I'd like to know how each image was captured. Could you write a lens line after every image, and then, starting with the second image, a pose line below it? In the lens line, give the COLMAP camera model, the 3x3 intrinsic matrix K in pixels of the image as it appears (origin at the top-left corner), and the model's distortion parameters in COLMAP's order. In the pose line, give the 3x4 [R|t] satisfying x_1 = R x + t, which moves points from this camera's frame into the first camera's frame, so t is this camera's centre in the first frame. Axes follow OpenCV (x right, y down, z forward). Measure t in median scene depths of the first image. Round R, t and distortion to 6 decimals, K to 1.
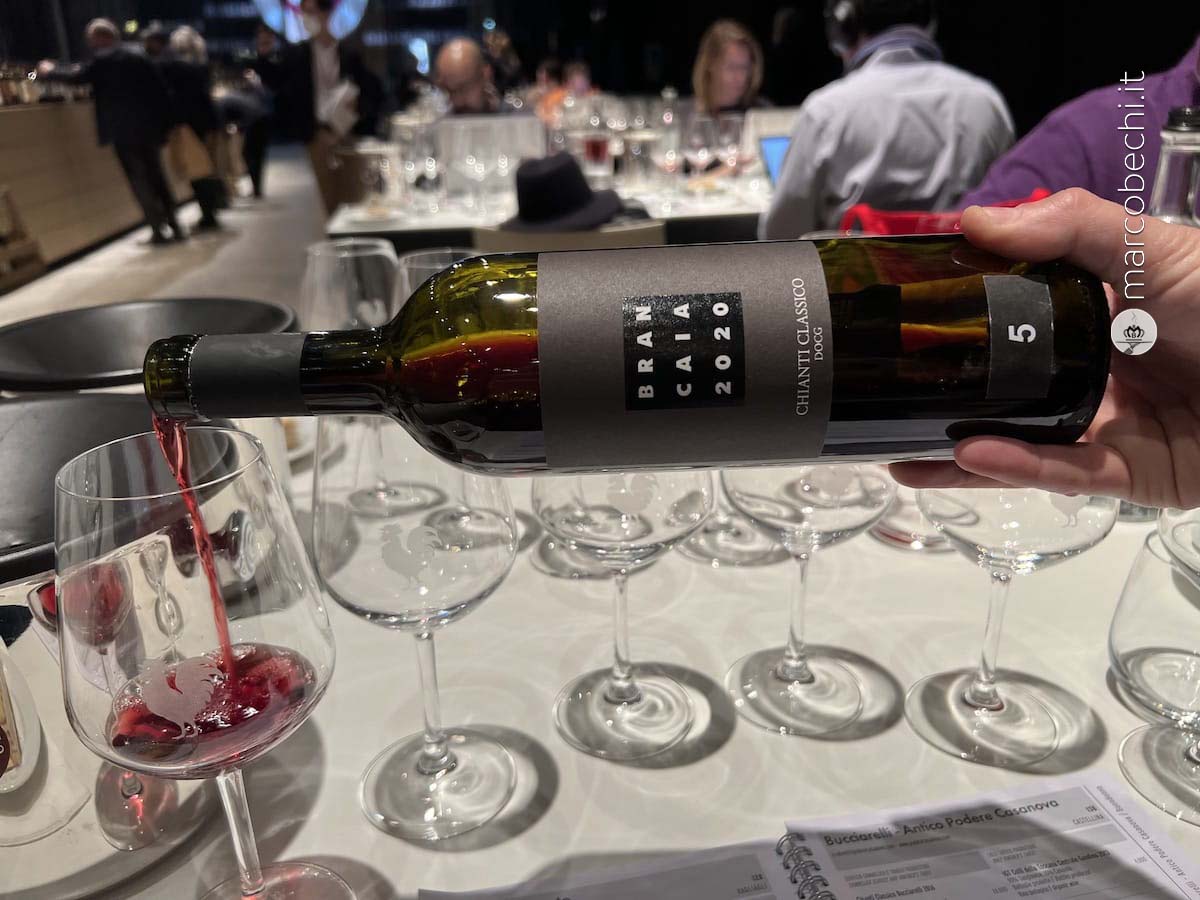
lens RADIAL K [[900.4, 0, 600.0], [0, 900.4, 450.0], [0, 0, 1]] dist [-0.010443, -0.009231]
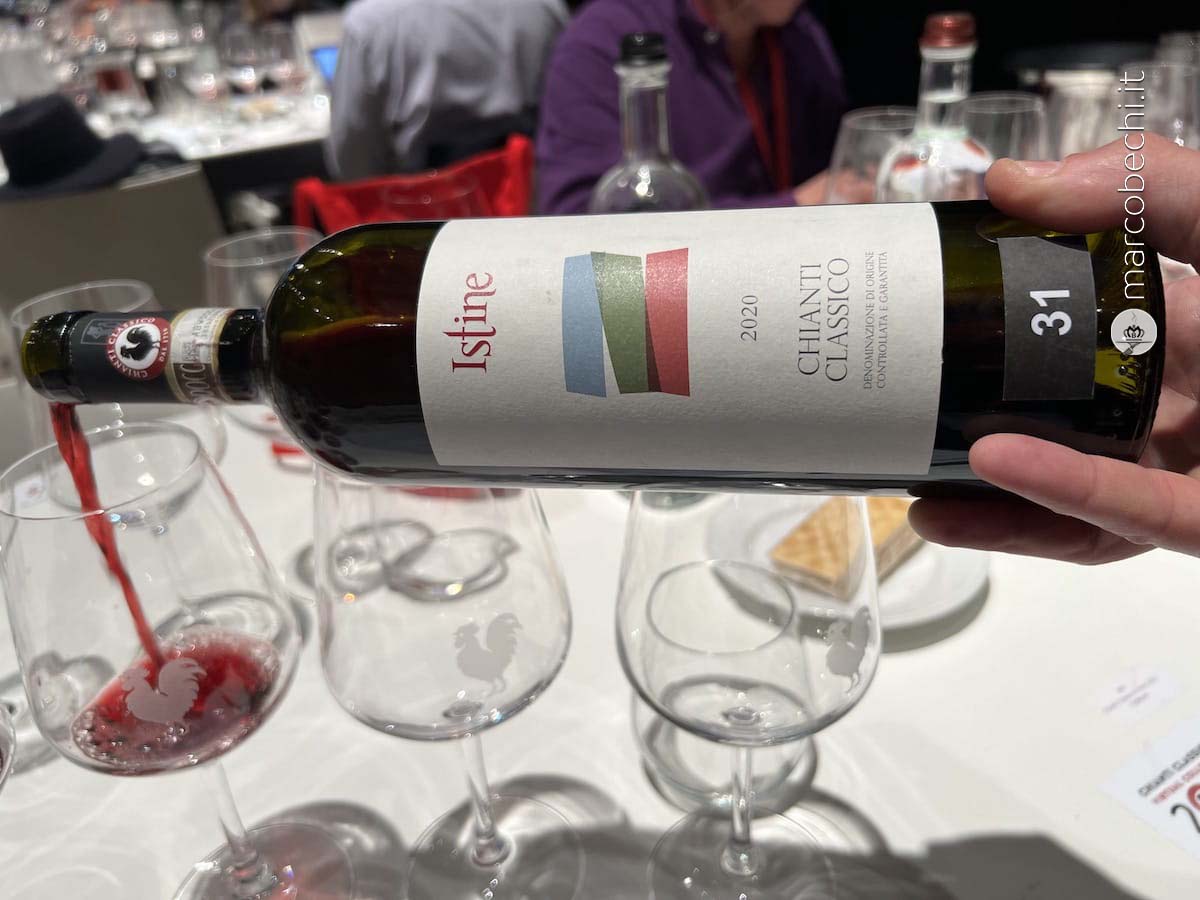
lens RADIAL K [[929.1, 0, 600.0], [0, 929.1, 450.0], [0, 0, 1]] dist [-0.020237, -0.014889]
pose [[0.920806, -0.214869, 0.325496, 0.249187], [0.183680, 0.975122, 0.124088, -0.109155], [-0.344061, -0.054474, 0.937366, 0.166002]]
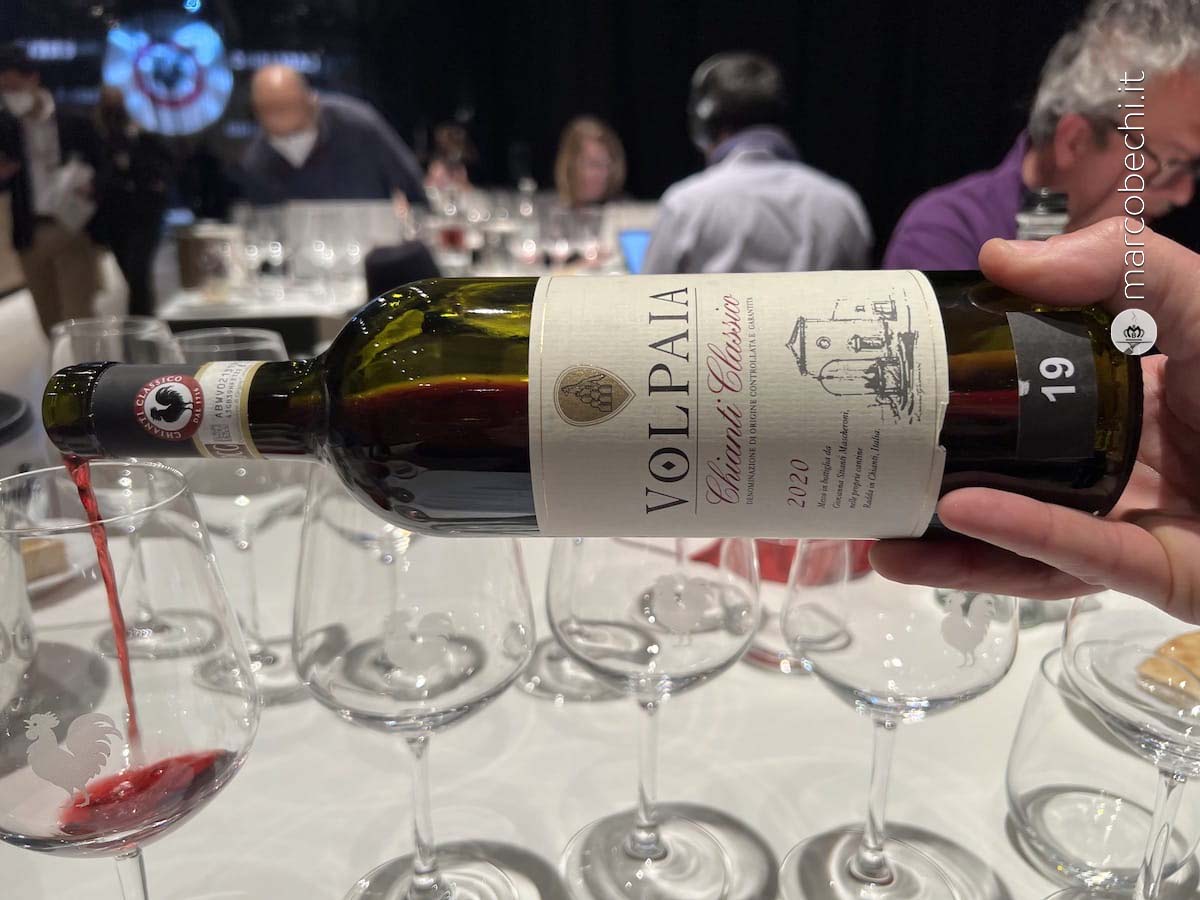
lens RADIAL K [[919.5, 0, 600.0], [0, 919.5, 450.0], [0, 0, 1]] dist [-0.020589, -0.006472]
pose [[0.989862, -0.006220, 0.141897, 0.045775], [0.020811, 0.994610, -0.101573, -0.017495], [-0.140501, 0.103496, 0.984656, 0.120400]]
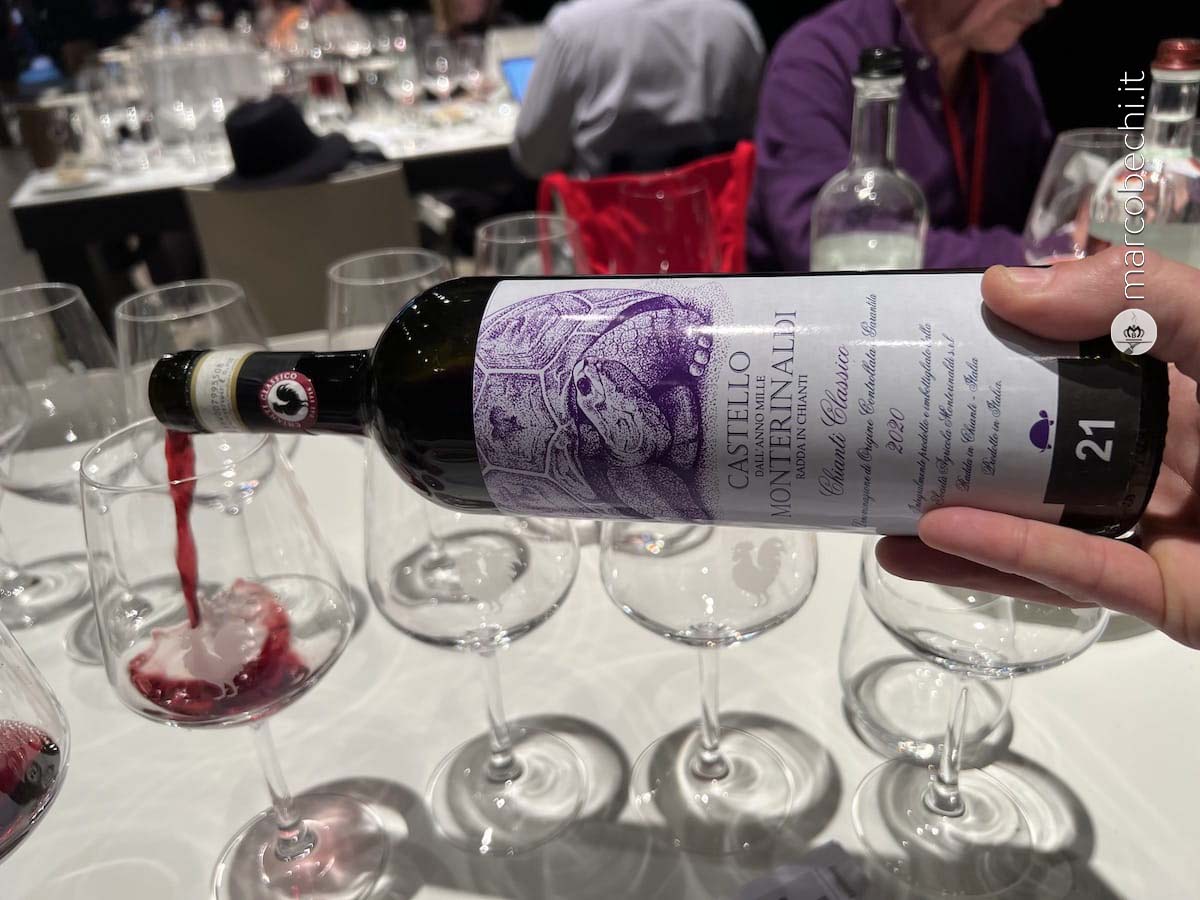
lens RADIAL K [[929.1, 0, 600.0], [0, 929.1, 450.0], [0, 0, 1]] dist [-0.020237, -0.014889]
pose [[0.970423, -0.136396, 0.199188, 0.126452], [0.121176, 0.988832, 0.086758, -0.087426], [-0.208797, -0.060055, 0.976113, 0.104217]]
